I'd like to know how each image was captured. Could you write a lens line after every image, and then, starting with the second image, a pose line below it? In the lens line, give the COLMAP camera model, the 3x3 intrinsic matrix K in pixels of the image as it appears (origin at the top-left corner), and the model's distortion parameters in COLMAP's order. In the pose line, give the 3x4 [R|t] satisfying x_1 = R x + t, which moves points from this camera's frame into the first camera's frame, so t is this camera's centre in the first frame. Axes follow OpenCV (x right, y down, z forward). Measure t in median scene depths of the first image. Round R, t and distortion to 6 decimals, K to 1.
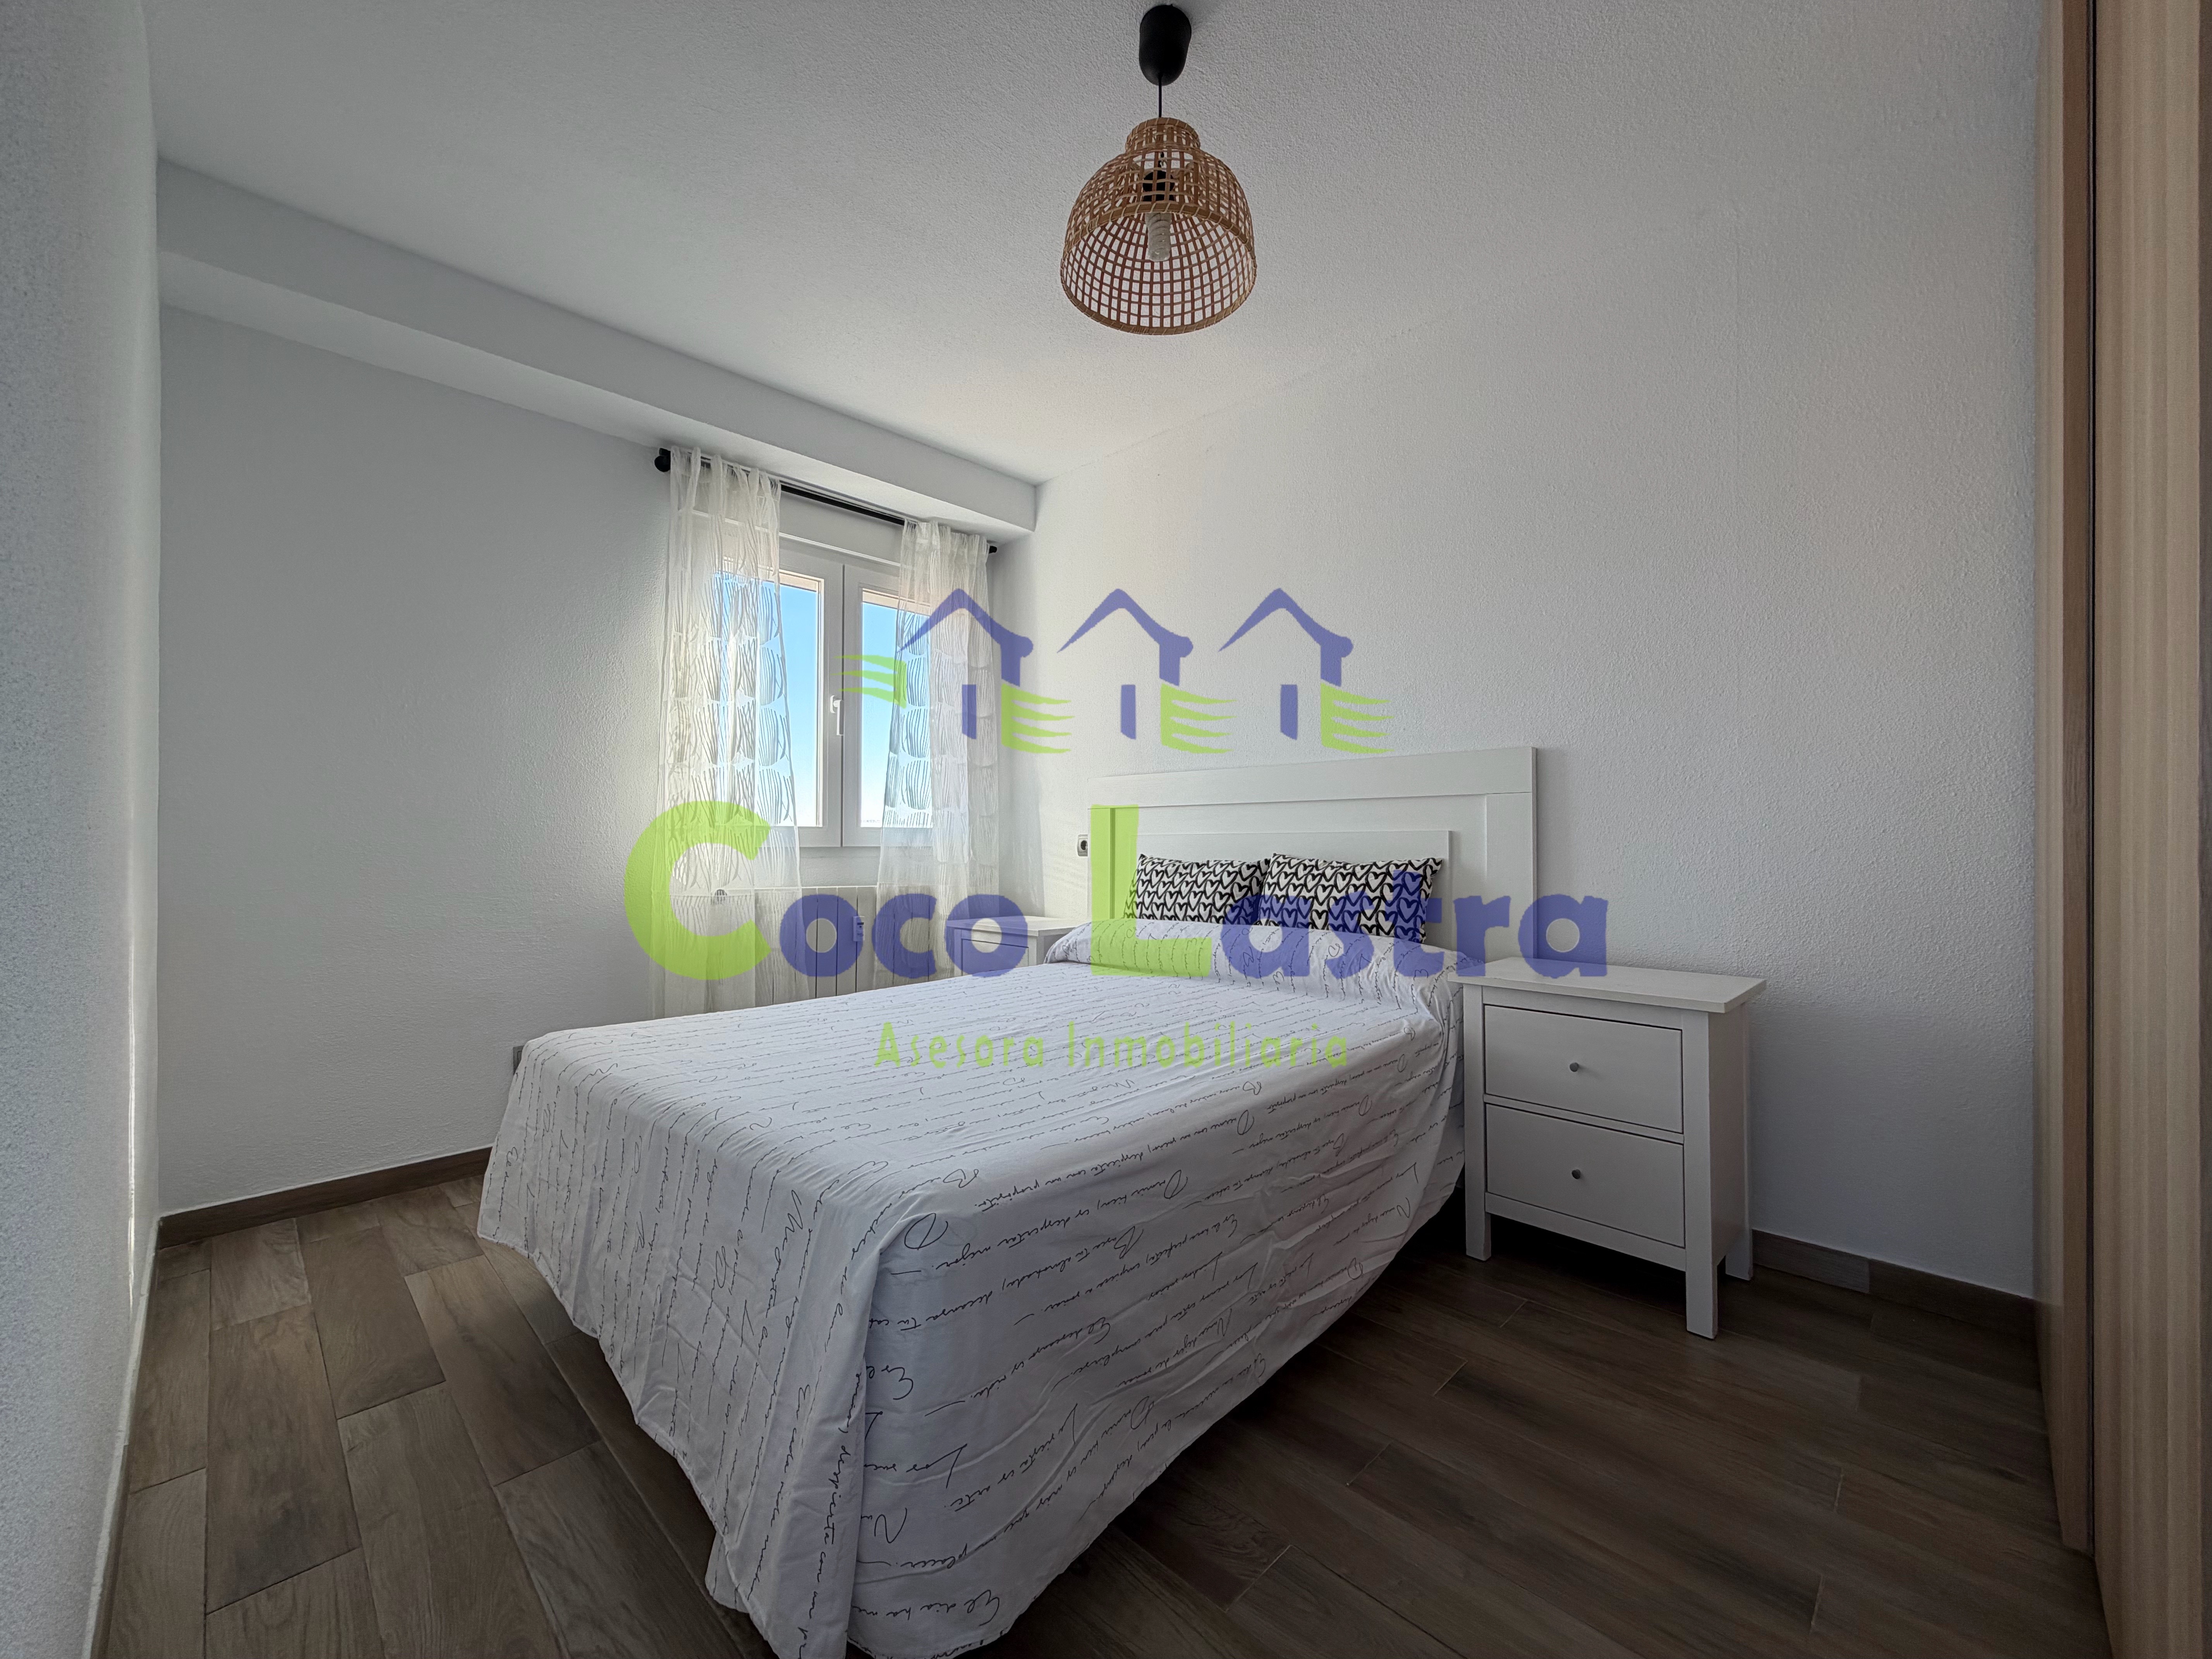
lens RADIAL K [[877.5, 0, 1109.1], [0, 877.5, 830.0], [0, 0, 1]] dist [-0.001685, 0.000582]
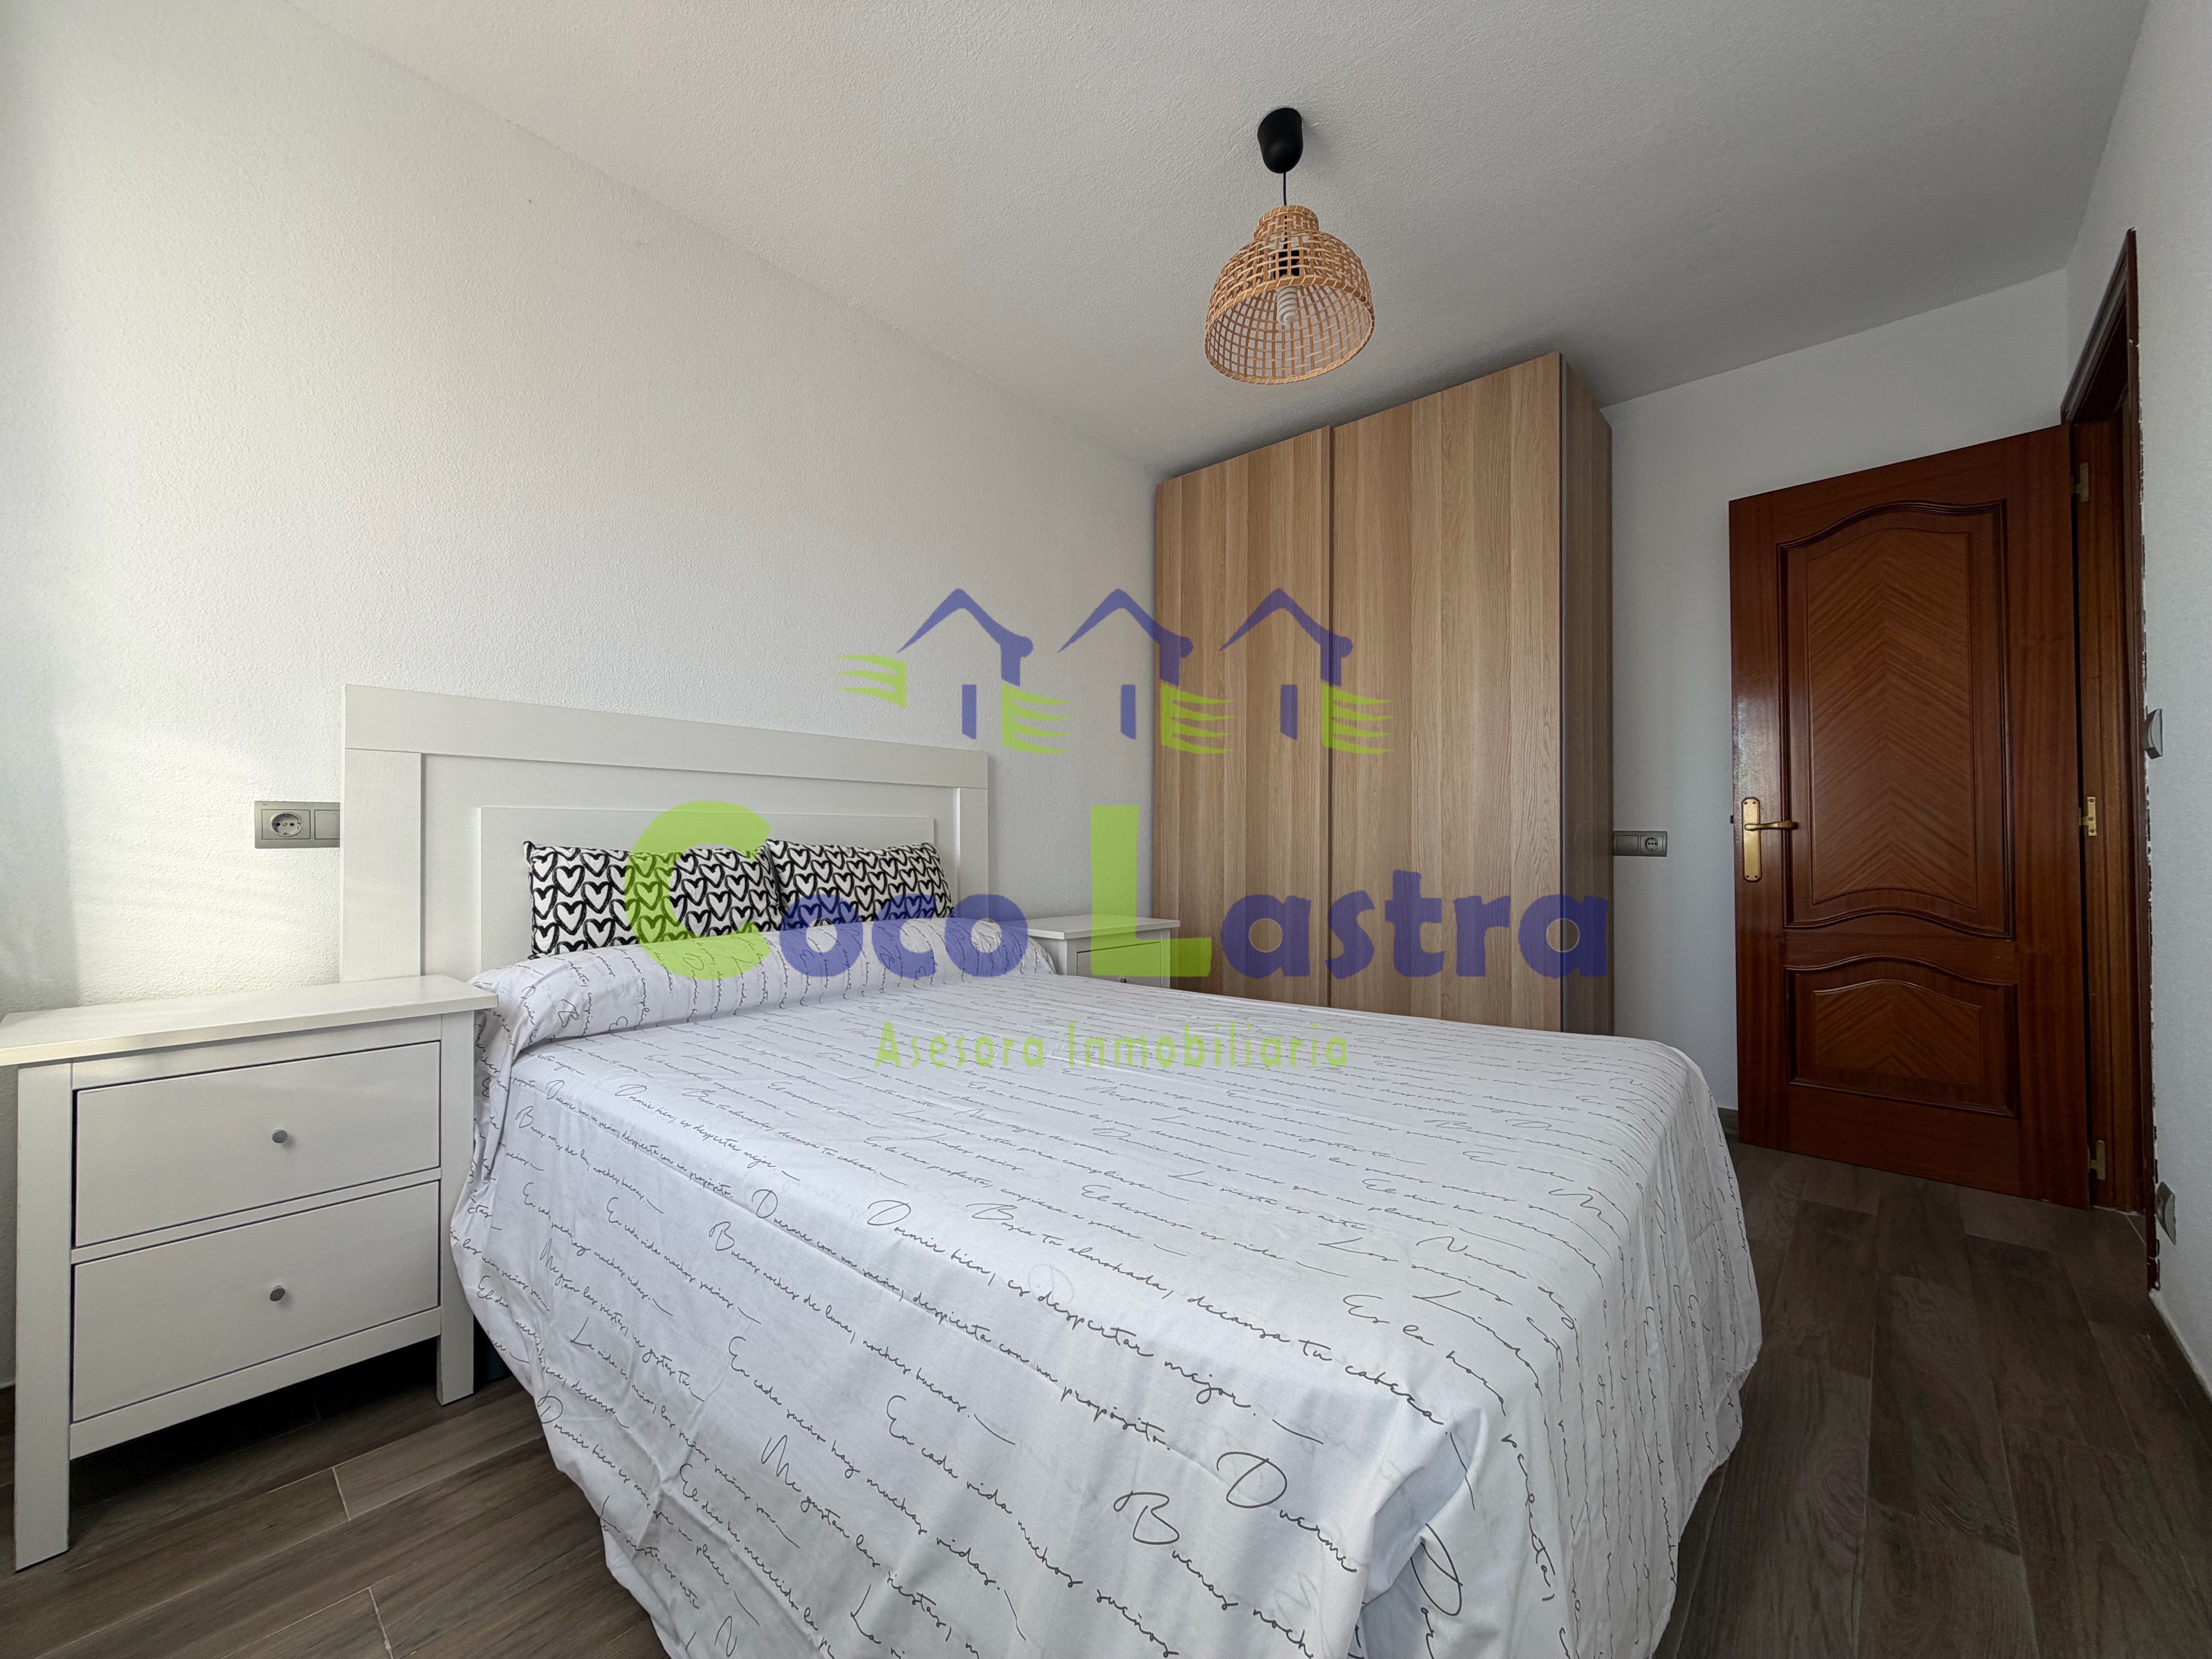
lens RADIAL K [[877.5, 0, 1119.5], [0, 877.5, 835.0], [0, 0, 1]] dist [-0.001685, 0.000582]
pose [[-0.041427, 0.016796, 0.999000, -0.643814], [-0.001468, 0.999857, -0.016872, 0.038374], [-0.999140, -0.002166, -0.041397, 0.756868]]
